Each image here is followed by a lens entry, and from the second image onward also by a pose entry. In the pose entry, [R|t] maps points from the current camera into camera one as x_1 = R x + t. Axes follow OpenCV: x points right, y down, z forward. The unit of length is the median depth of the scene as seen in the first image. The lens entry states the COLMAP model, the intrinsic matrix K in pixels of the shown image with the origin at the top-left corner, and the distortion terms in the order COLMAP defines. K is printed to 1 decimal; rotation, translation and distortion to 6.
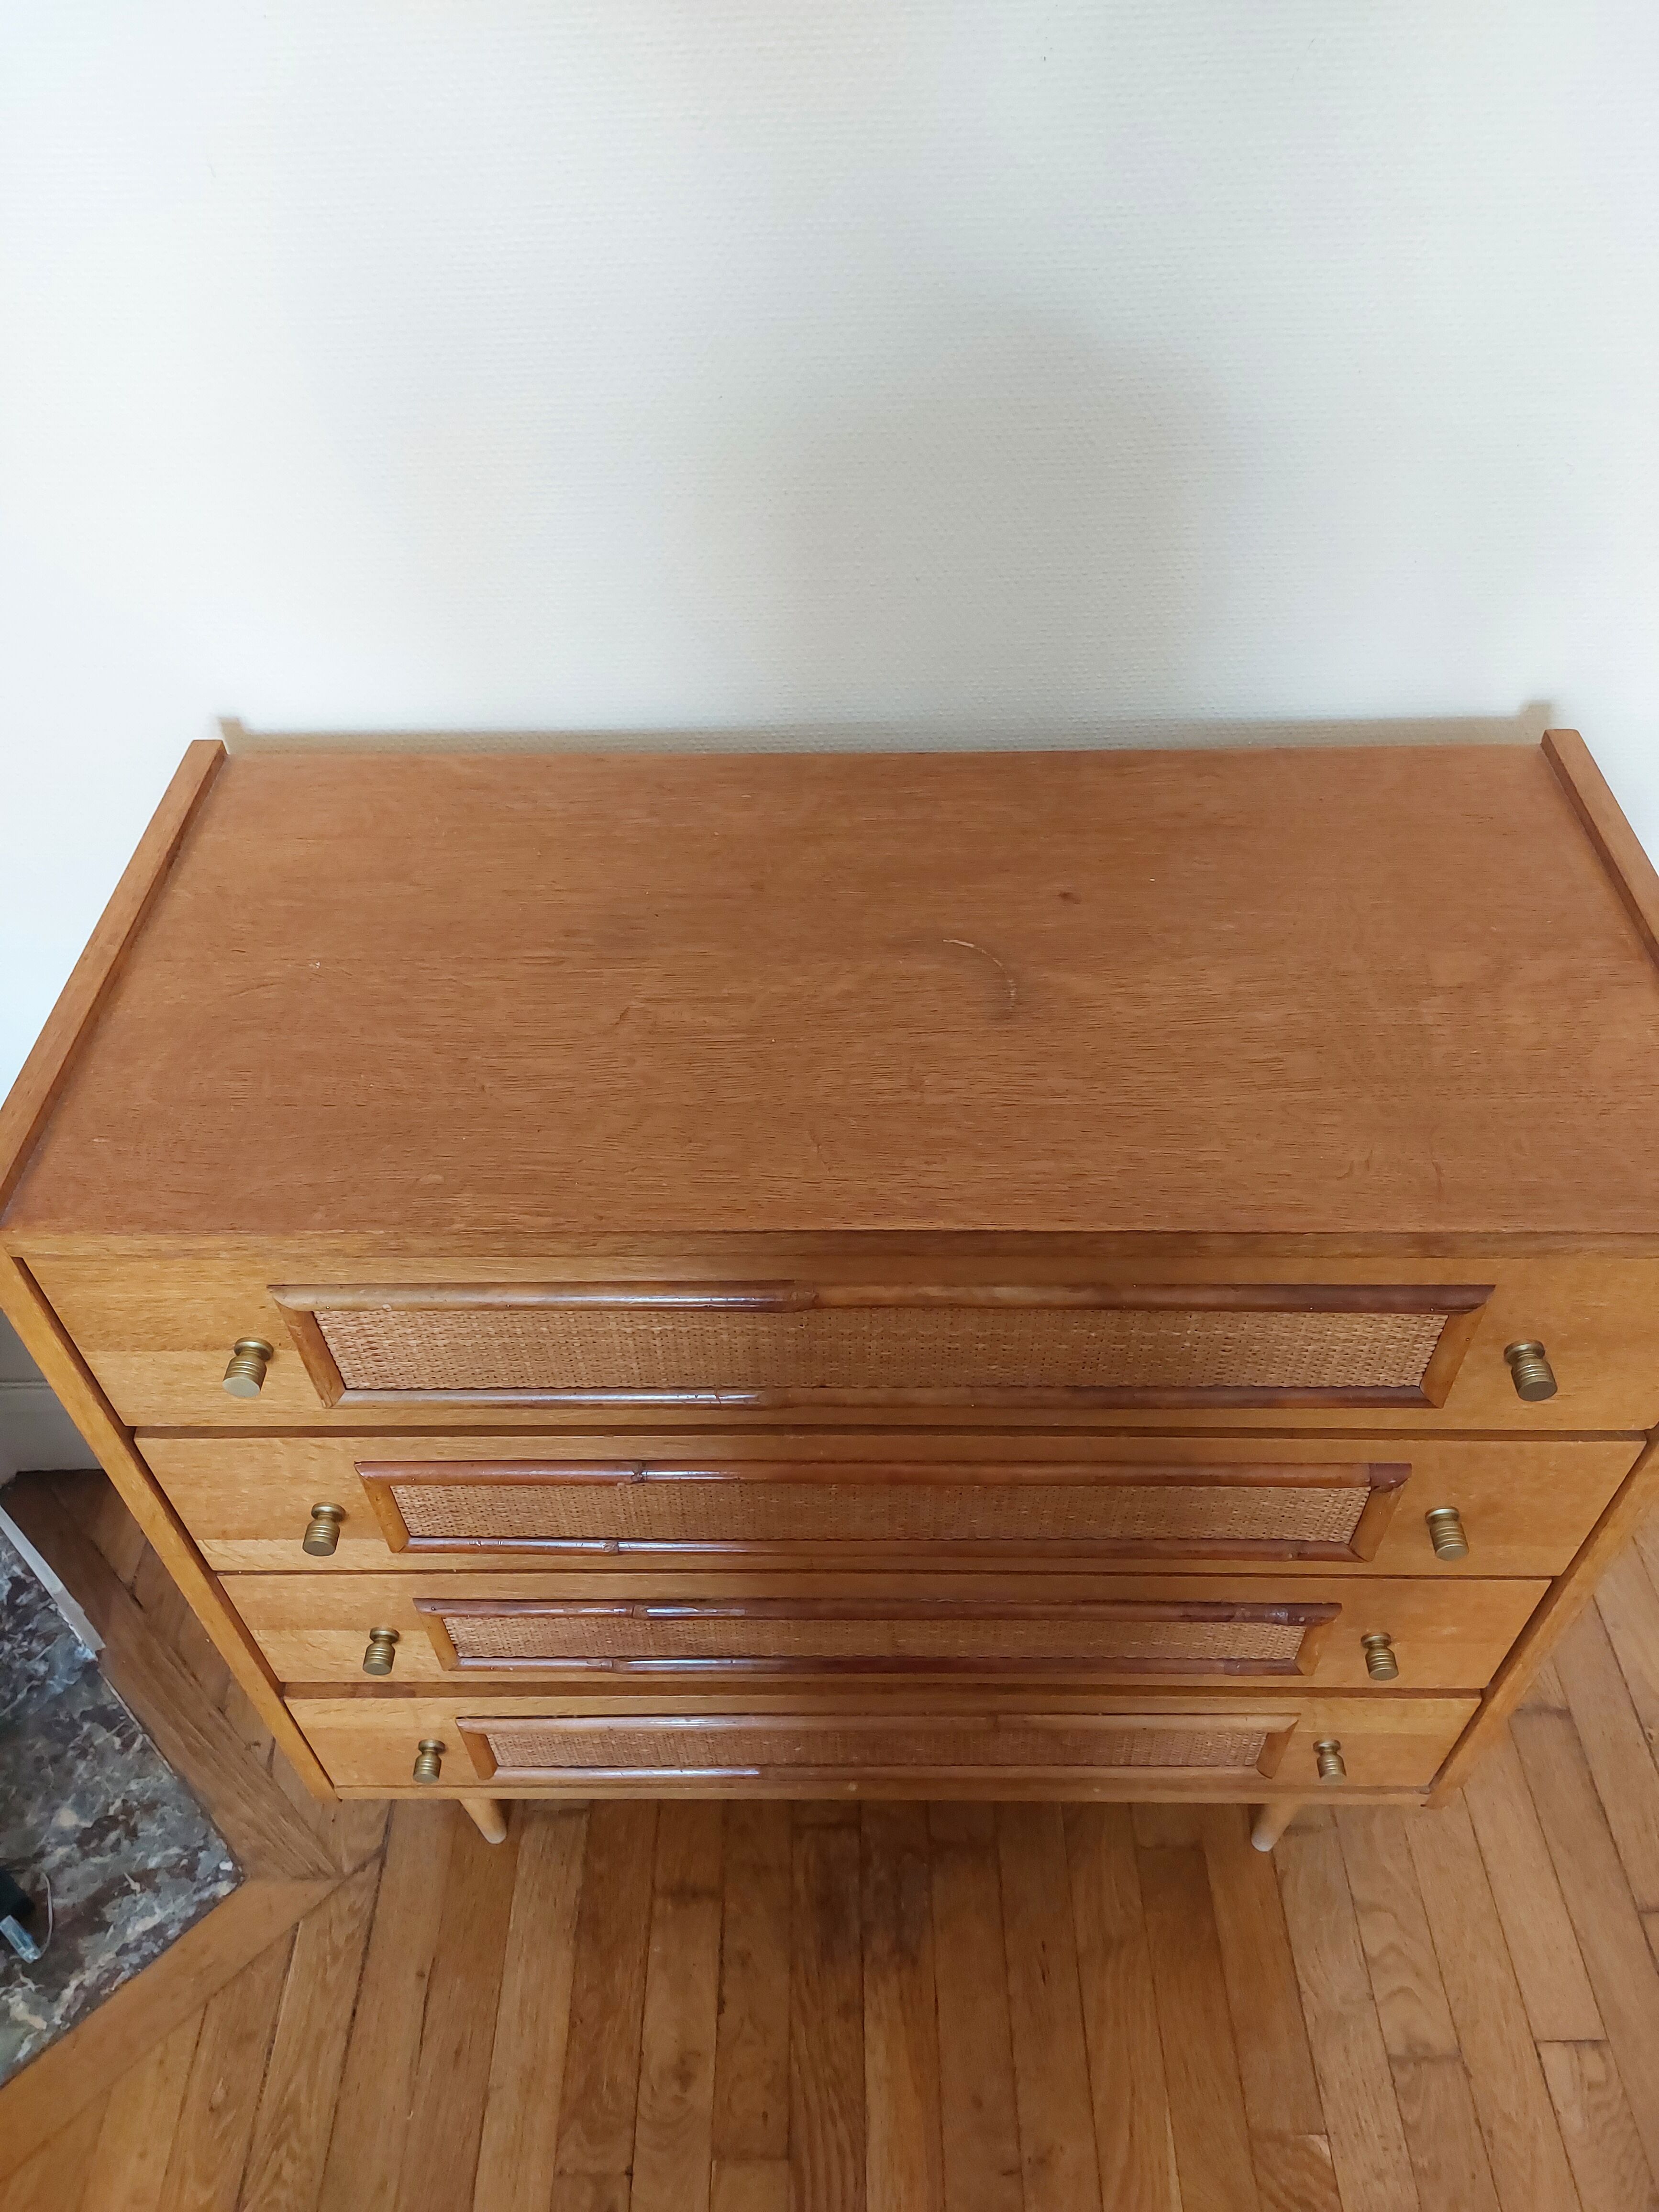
lens RADIAL K [[1605.3, 0, 831.6], [0, 1605.3, 1106.3], [0, 0, 1]] dist [0.057186, -0.070571]
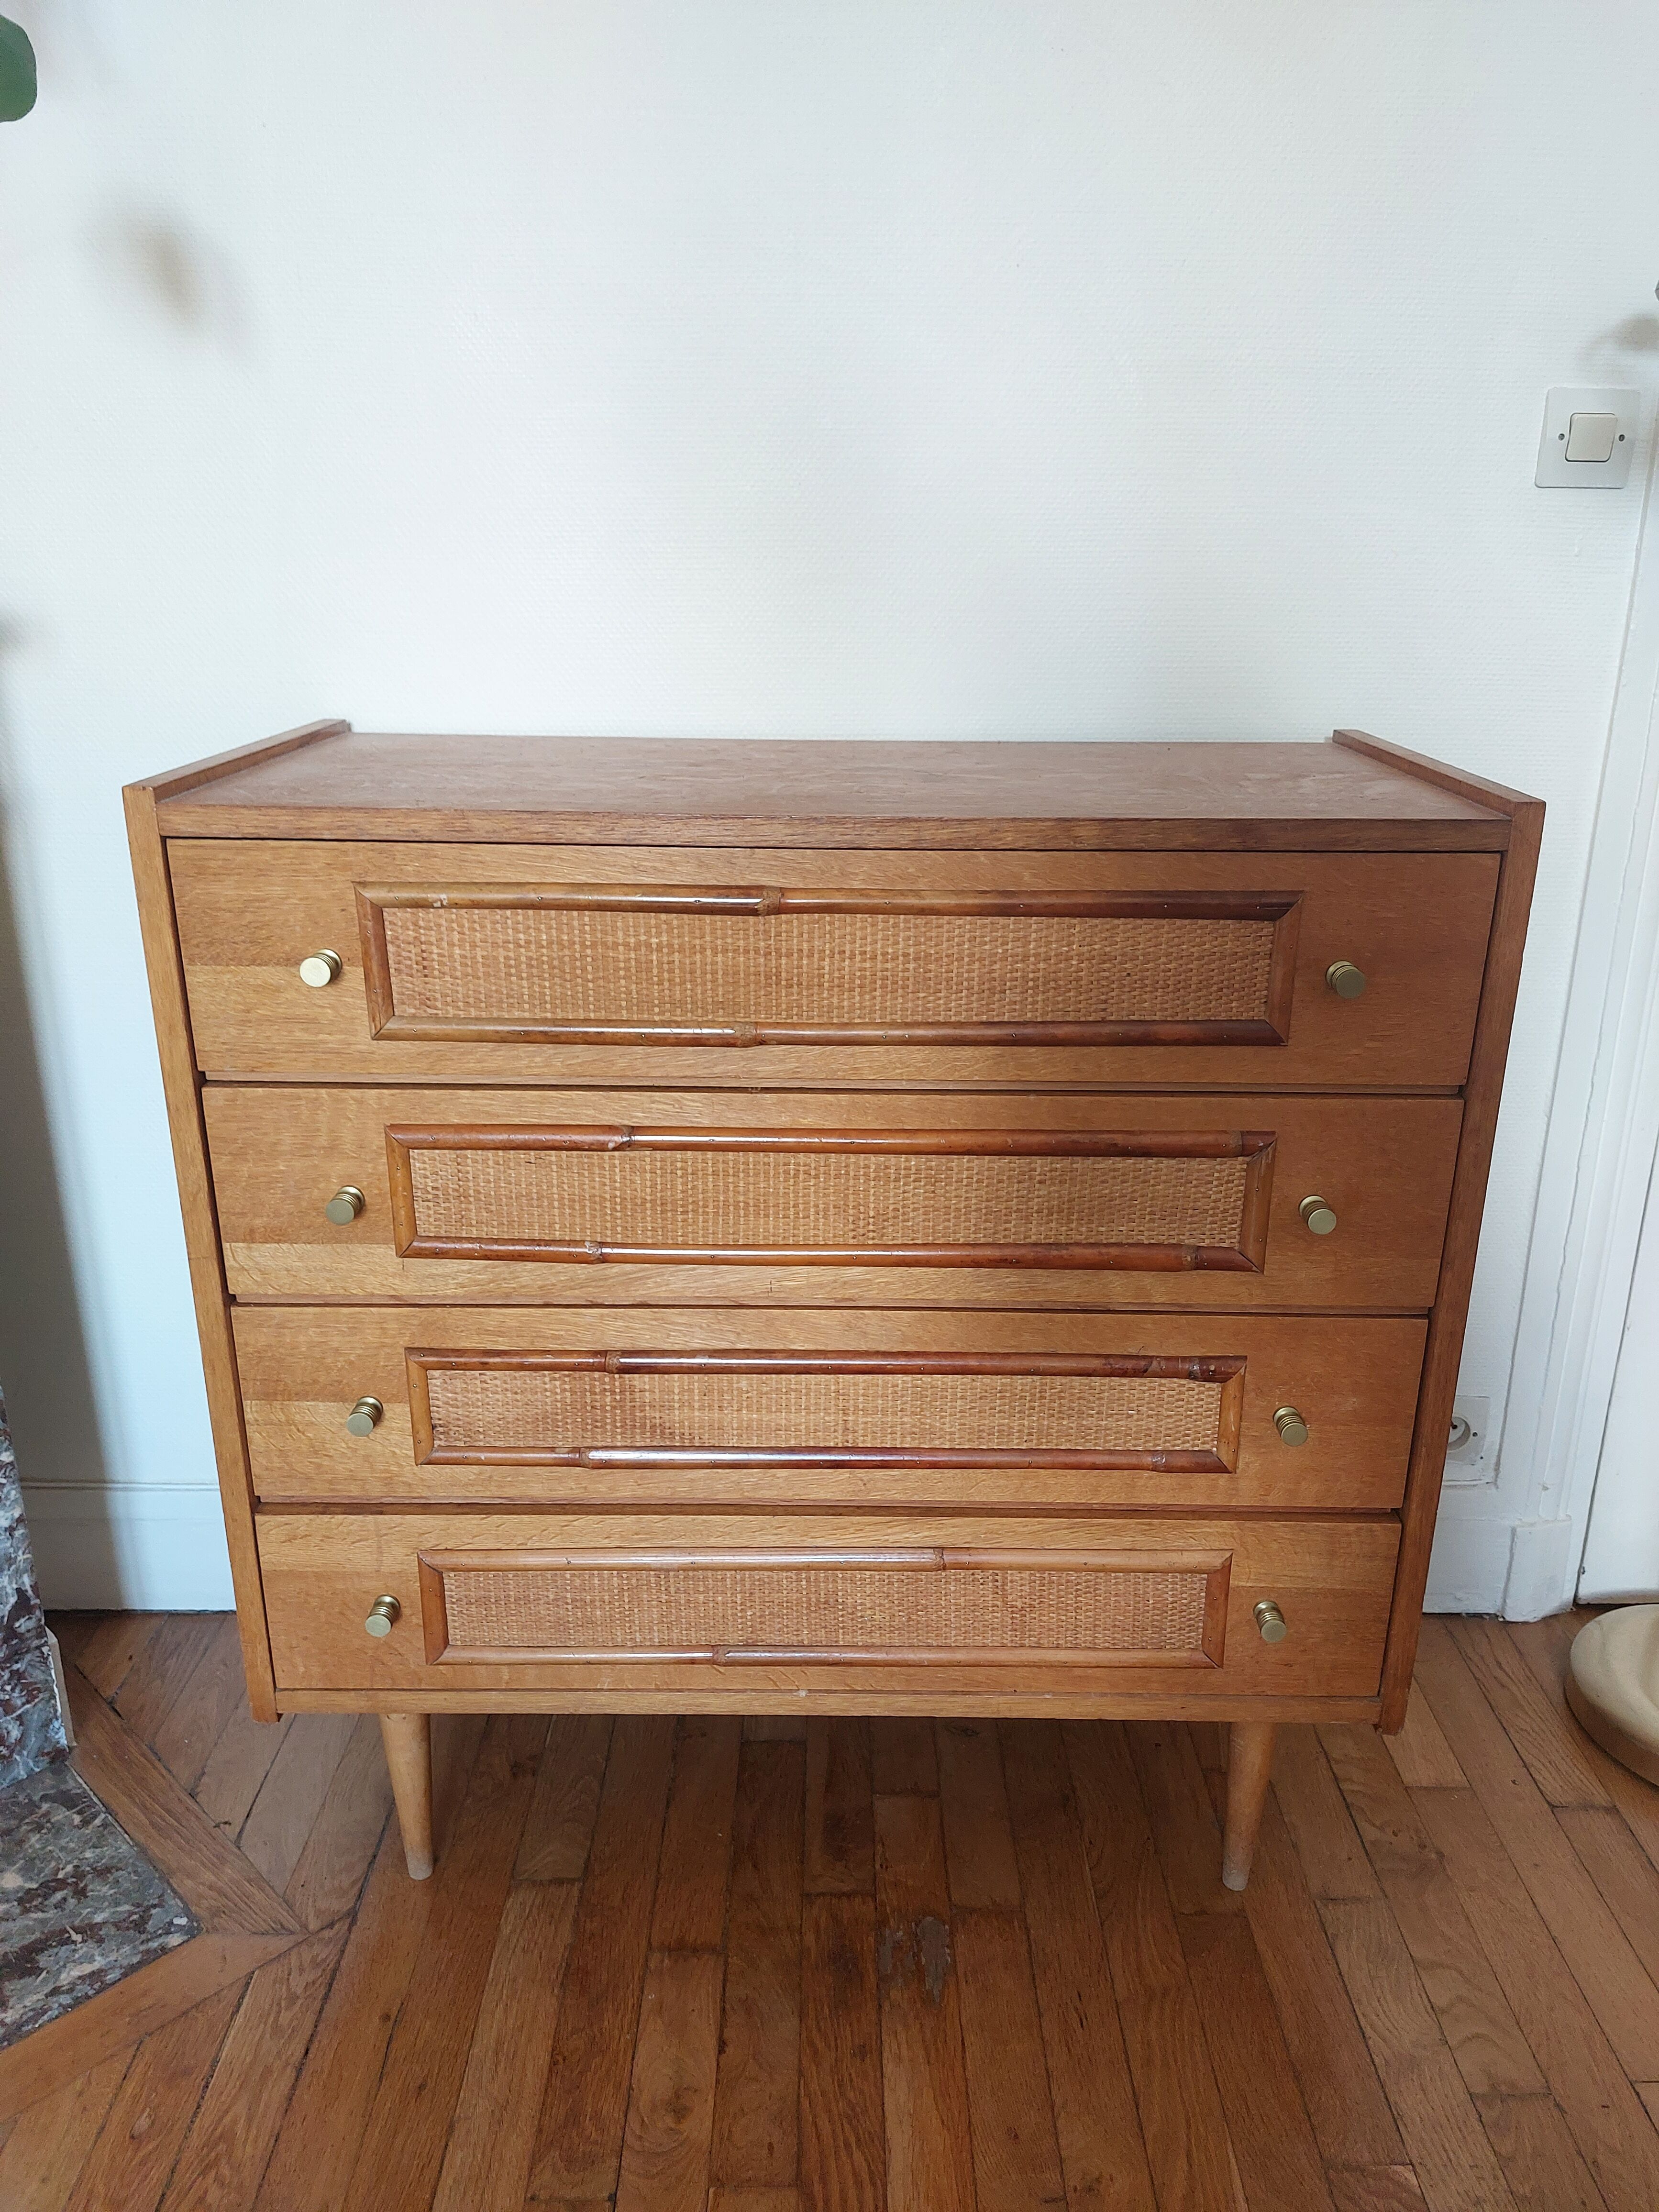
lens RADIAL K [[1605.3, 0, 848.7], [0, 1605.3, 1111.2], [0, 0, 1]] dist [0.057186, -0.070571]
pose [[0.999612, 0.022142, 0.016900, 0.020310], [-0.012386, 0.896779, -0.442305, 0.657062], [-0.024949, 0.441924, 0.896705, -0.058046]]
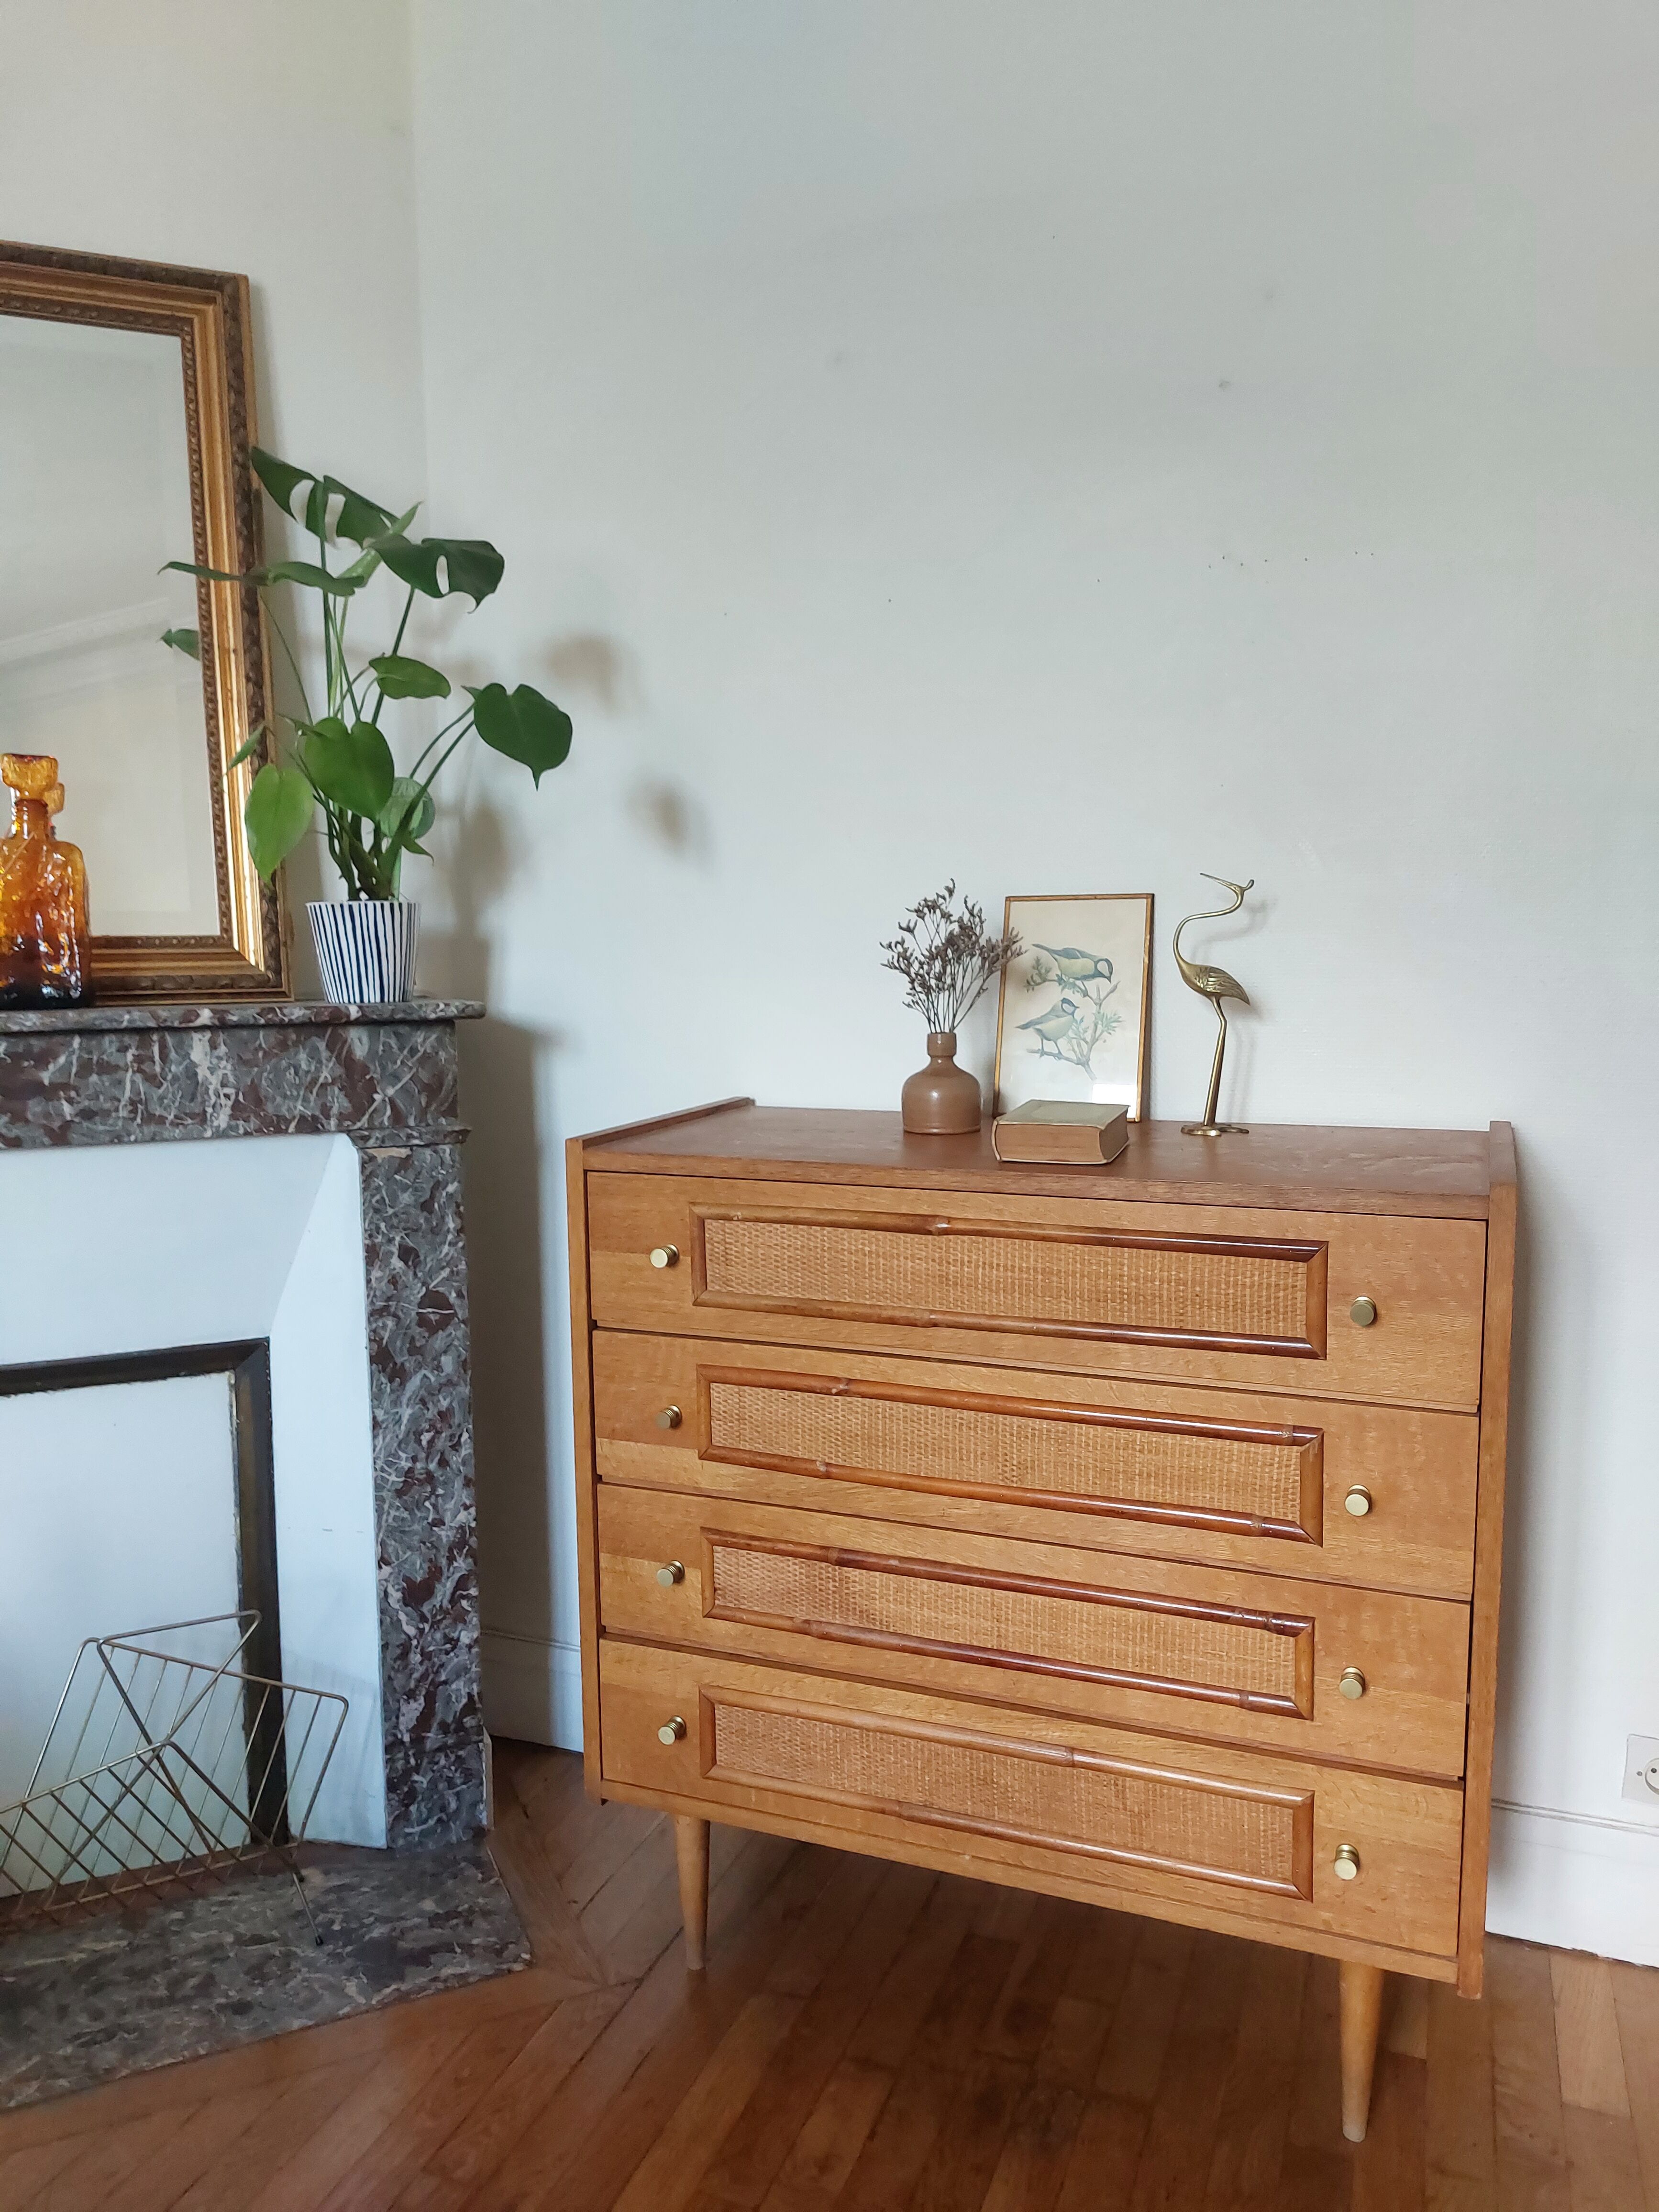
lens RADIAL K [[1605.3, 0, 827.0], [0, 1605.3, 1129.8], [0, 0, 1]] dist [0.057186, -0.070571]
pose [[0.932047, 0.052534, -0.358509, 0.404383], [-0.262786, 0.779216, -0.569004, 0.882609], [0.249464, 0.624550, 0.740071, -0.372291]]
